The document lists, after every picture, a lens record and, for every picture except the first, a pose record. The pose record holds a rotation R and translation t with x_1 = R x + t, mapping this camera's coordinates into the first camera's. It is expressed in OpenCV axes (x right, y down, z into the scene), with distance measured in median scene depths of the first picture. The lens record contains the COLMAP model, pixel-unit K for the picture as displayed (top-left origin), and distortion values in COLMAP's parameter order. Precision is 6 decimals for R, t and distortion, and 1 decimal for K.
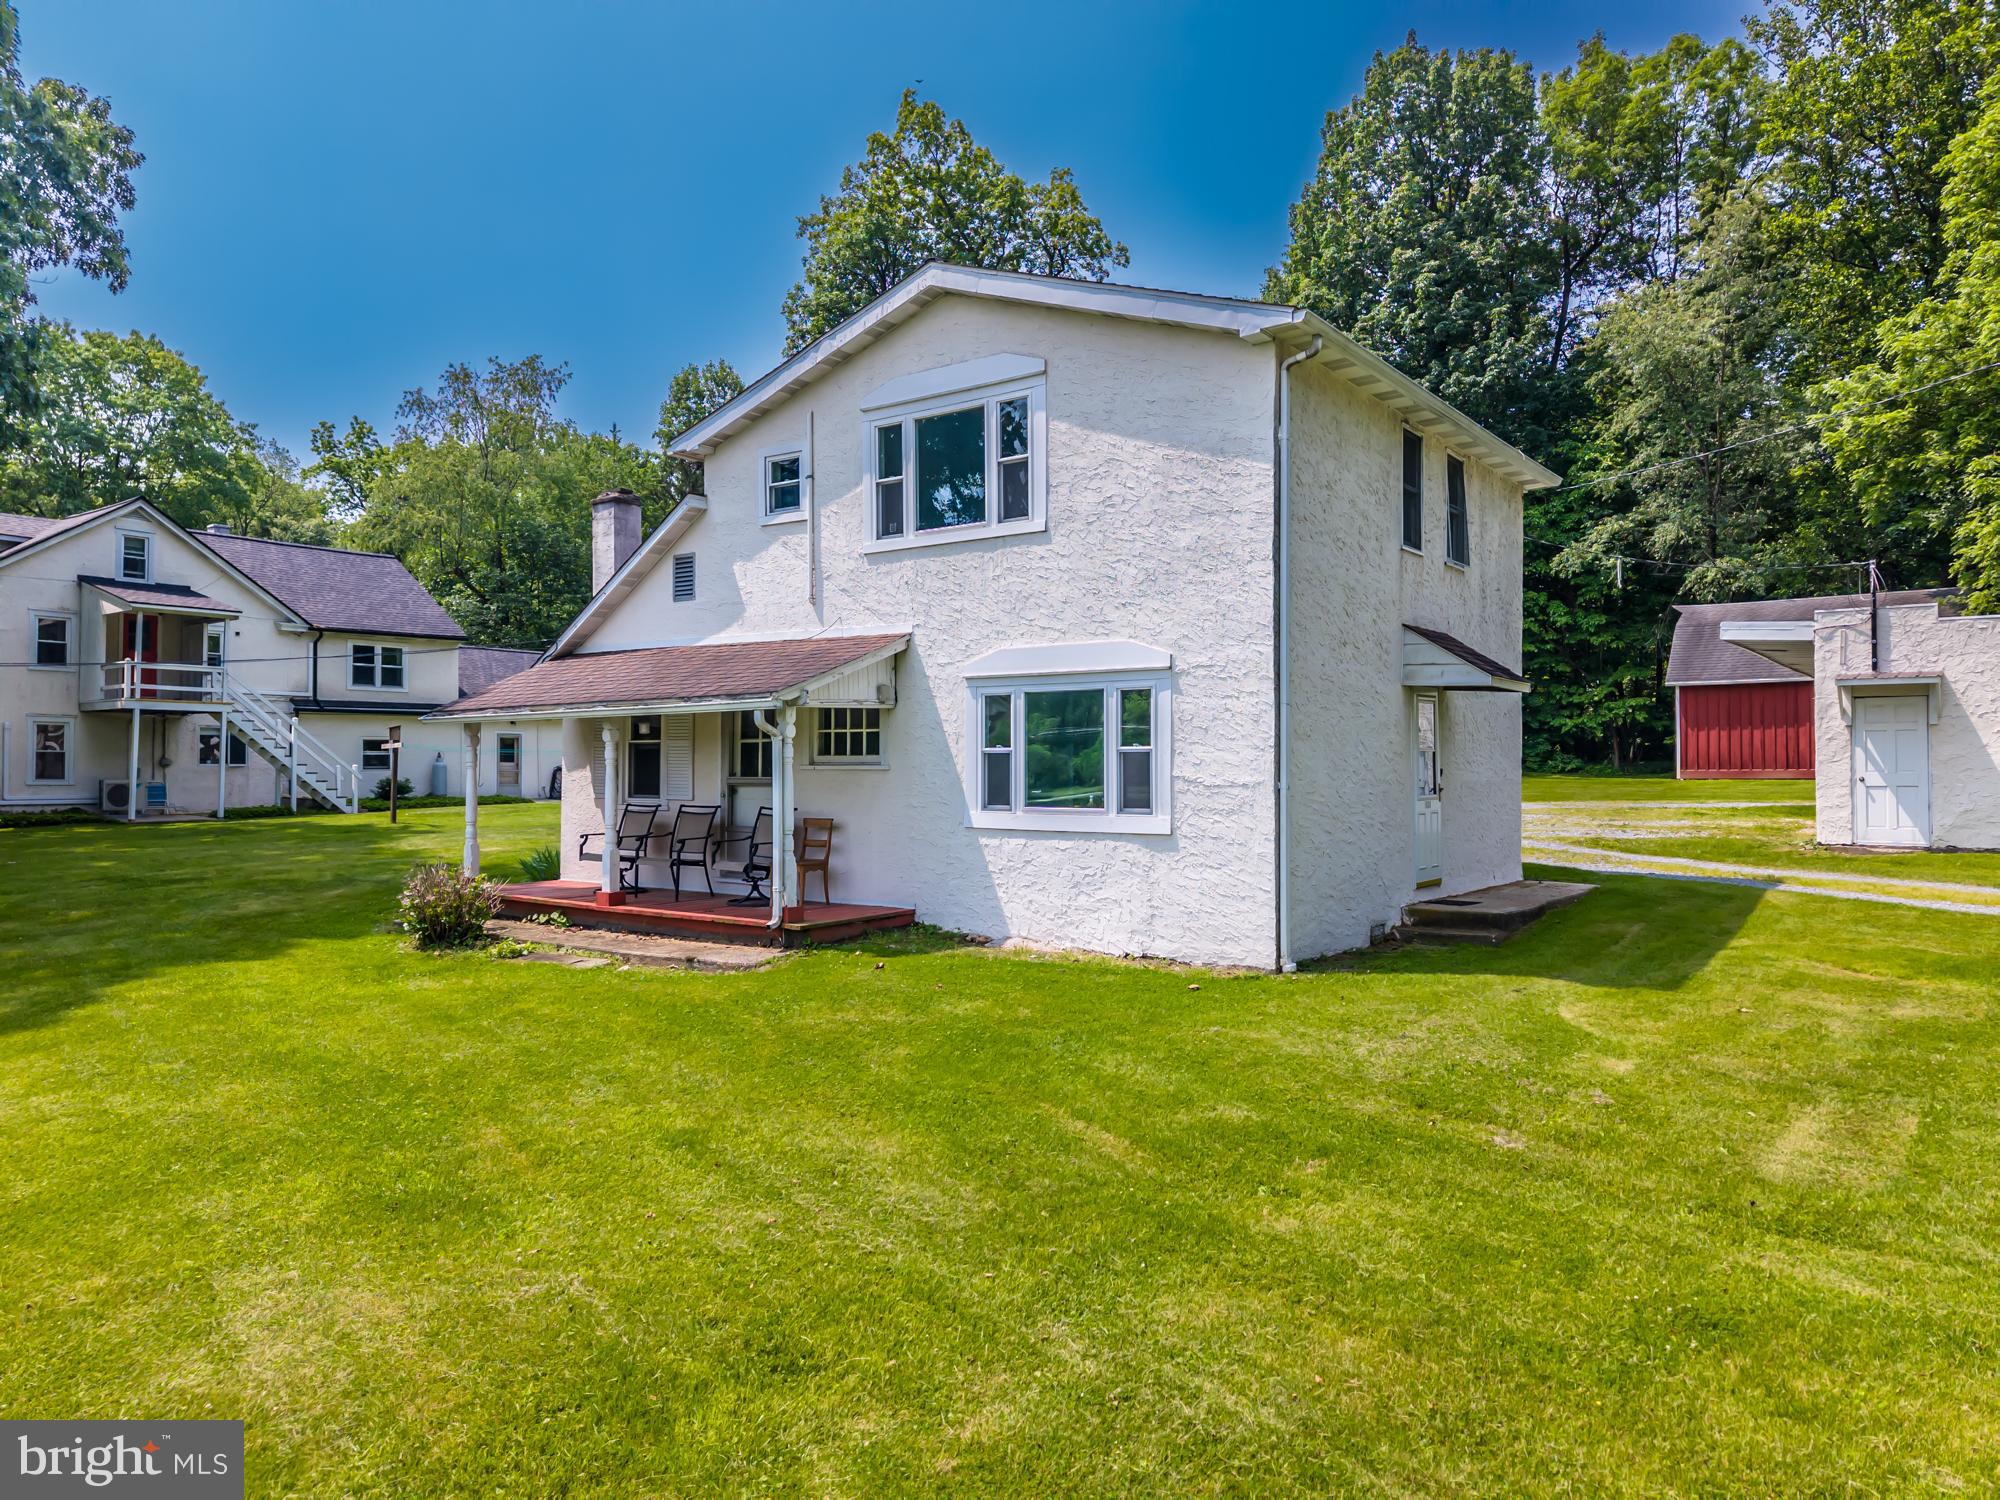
lens RADIAL K [[1344.6, 0, 996.6], [0, 1344.6, 759.0], [0, 0, 1]] dist [0.012834, -0.009027]
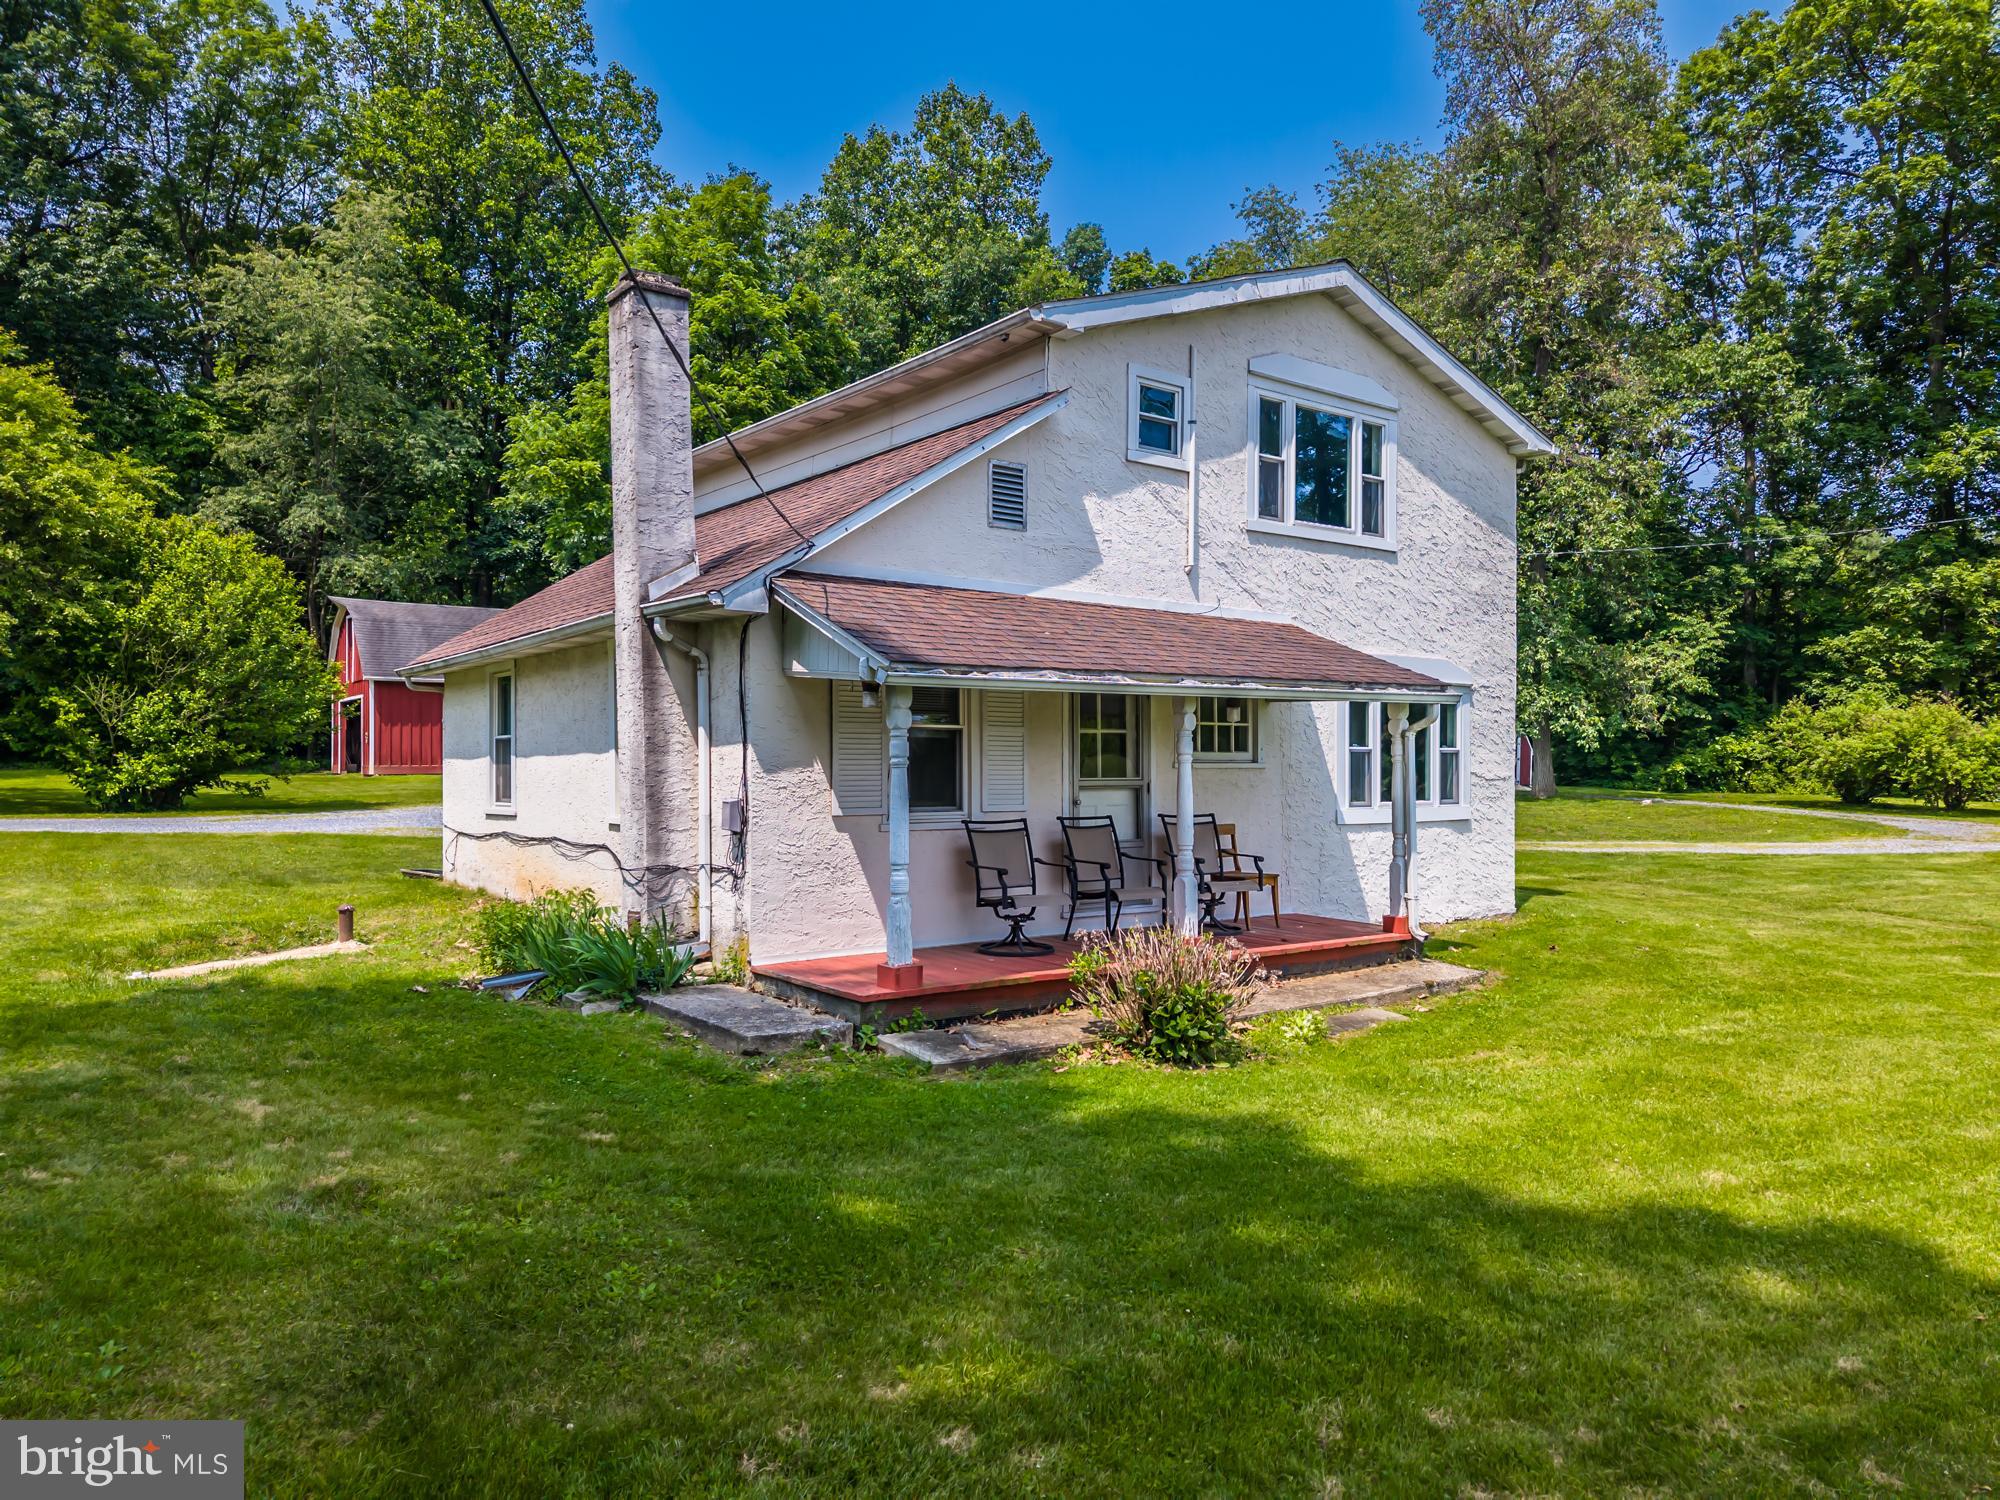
lens RADIAL K [[1344.6, 0, 1008.3], [0, 1344.6, 746.2], [0, 0, 1]] dist [0.012834, -0.009027]
pose [[0.278799, 0.012302, 0.960271, -1.010570], [-0.007299, 0.999916, -0.010691, 0.004426], [-0.960322, -0.004029, 0.278865, 0.898328]]
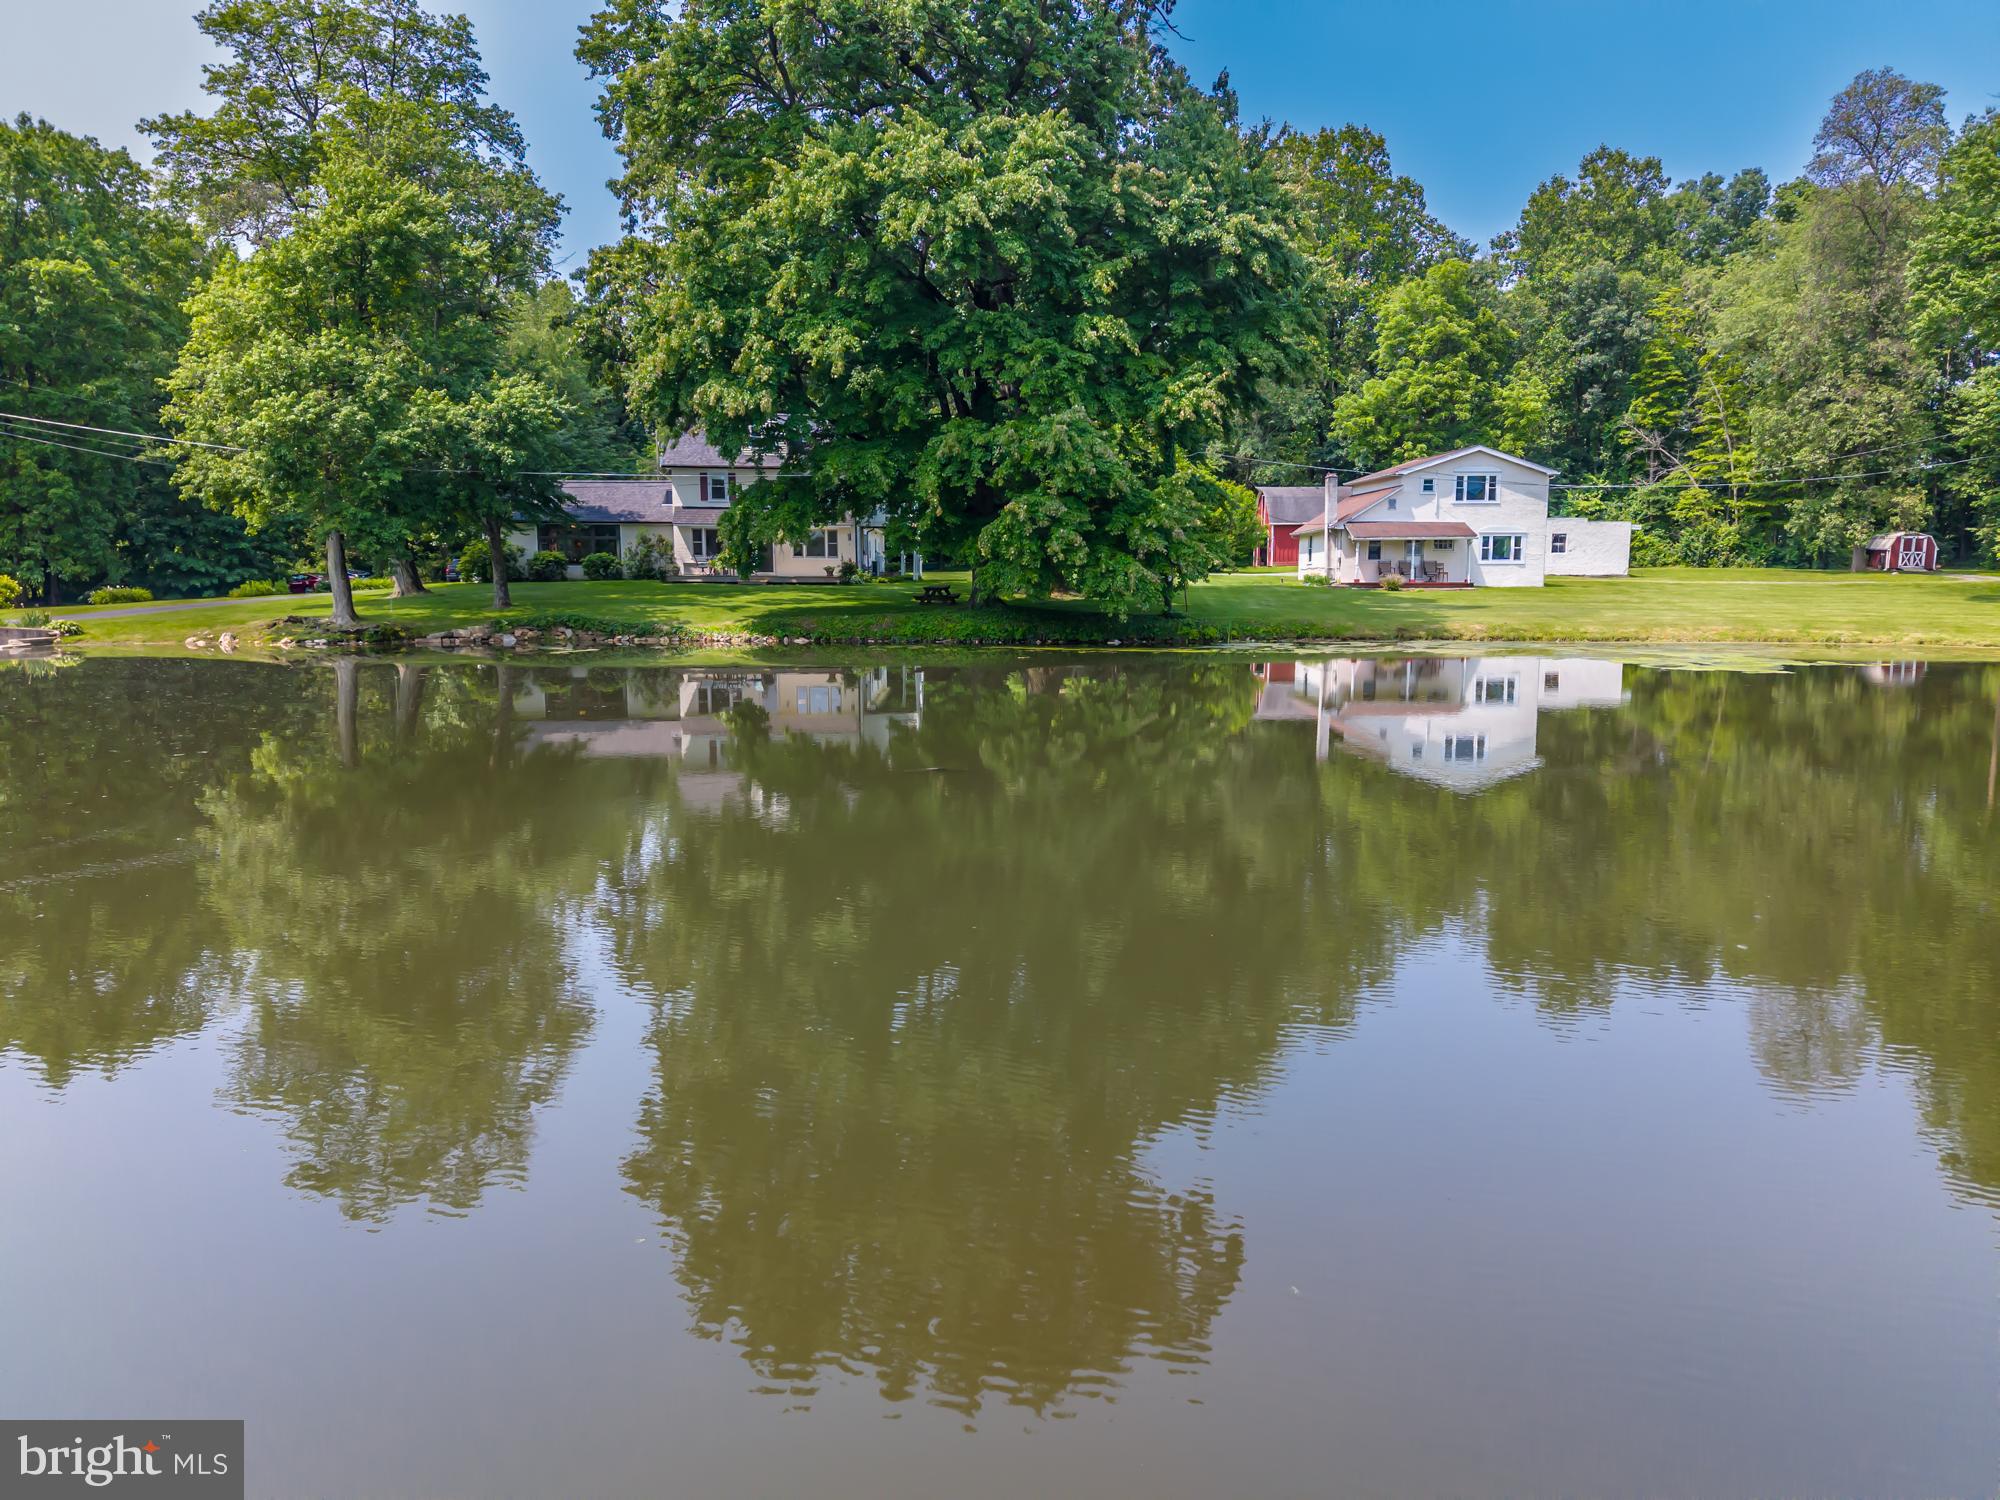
lens RADIAL K [[1344.6, 0, 1000.1], [0, 1344.6, 762.0], [0, 0, 1]] dist [0.012834, -0.009027]
pose [[0.784749, -0.085234, 0.613925, -4.124121], [-0.002599, 0.990038, 0.140775, 0.072328], [-0.619808, -0.112069, 0.776710, -1.662677]]
